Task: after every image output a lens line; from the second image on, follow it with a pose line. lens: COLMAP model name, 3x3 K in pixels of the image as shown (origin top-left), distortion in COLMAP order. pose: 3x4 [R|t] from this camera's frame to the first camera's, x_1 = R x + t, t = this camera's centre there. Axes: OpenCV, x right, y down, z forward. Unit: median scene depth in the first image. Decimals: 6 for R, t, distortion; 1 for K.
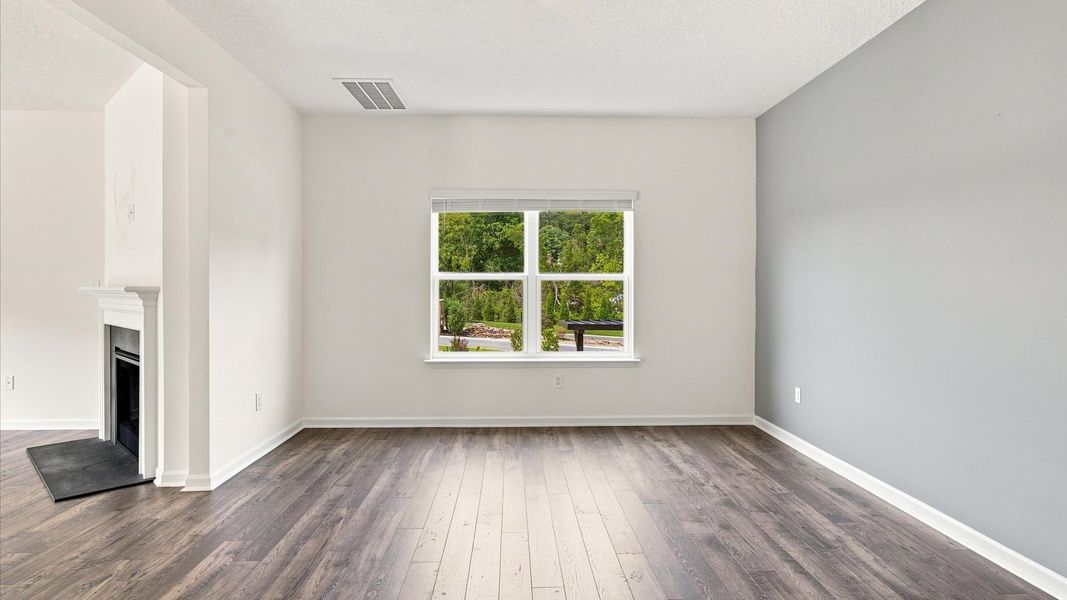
lens RADIAL K [[548.7, 0, 526.7], [0, 548.7, 299.1], [0, 0, 1]] dist [-0.019119, -0.000974]
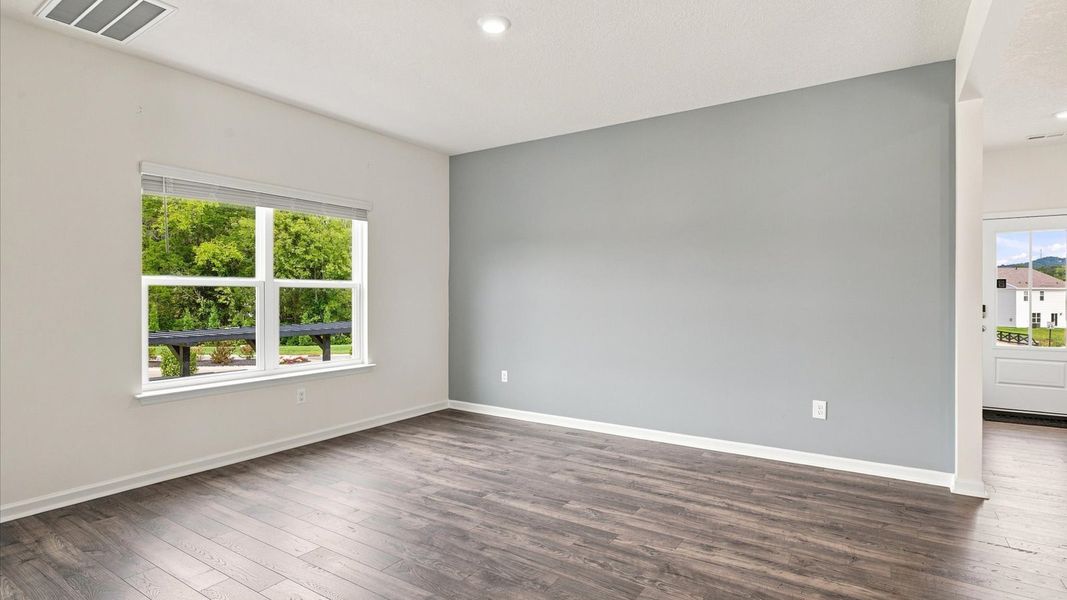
lens RADIAL K [[532.7, 0, 525.4], [0, 532.7, 303.1], [0, 0, 1]] dist [0.004982, 0.007672]
pose [[0.585521, -0.013799, 0.810539, -0.469411], [0.014489, 0.999874, 0.006555, -0.008567], [-0.810527, 0.007905, 0.585647, 0.178173]]
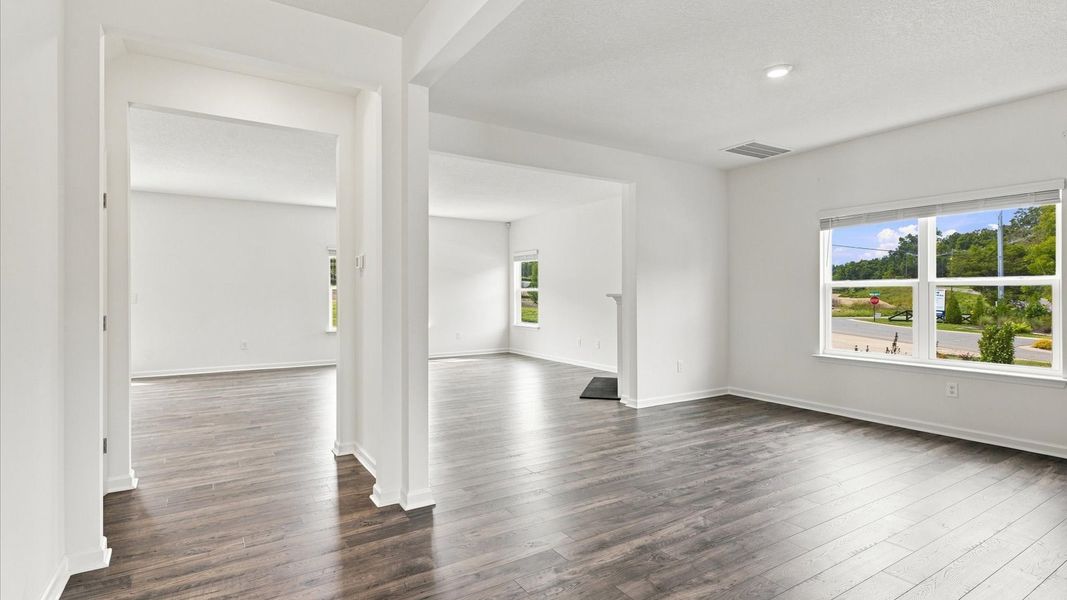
lens RADIAL K [[532.7, 0, 542.1], [0, 532.7, 297.6], [0, 0, 1]] dist [0.004982, 0.007672]
pose [[0.516667, 0.002675, -0.856182, 0.515371], [-0.015866, 0.999853, -0.006450, 0.004739], [0.856039, 0.016916, 0.516634, -0.109861]]
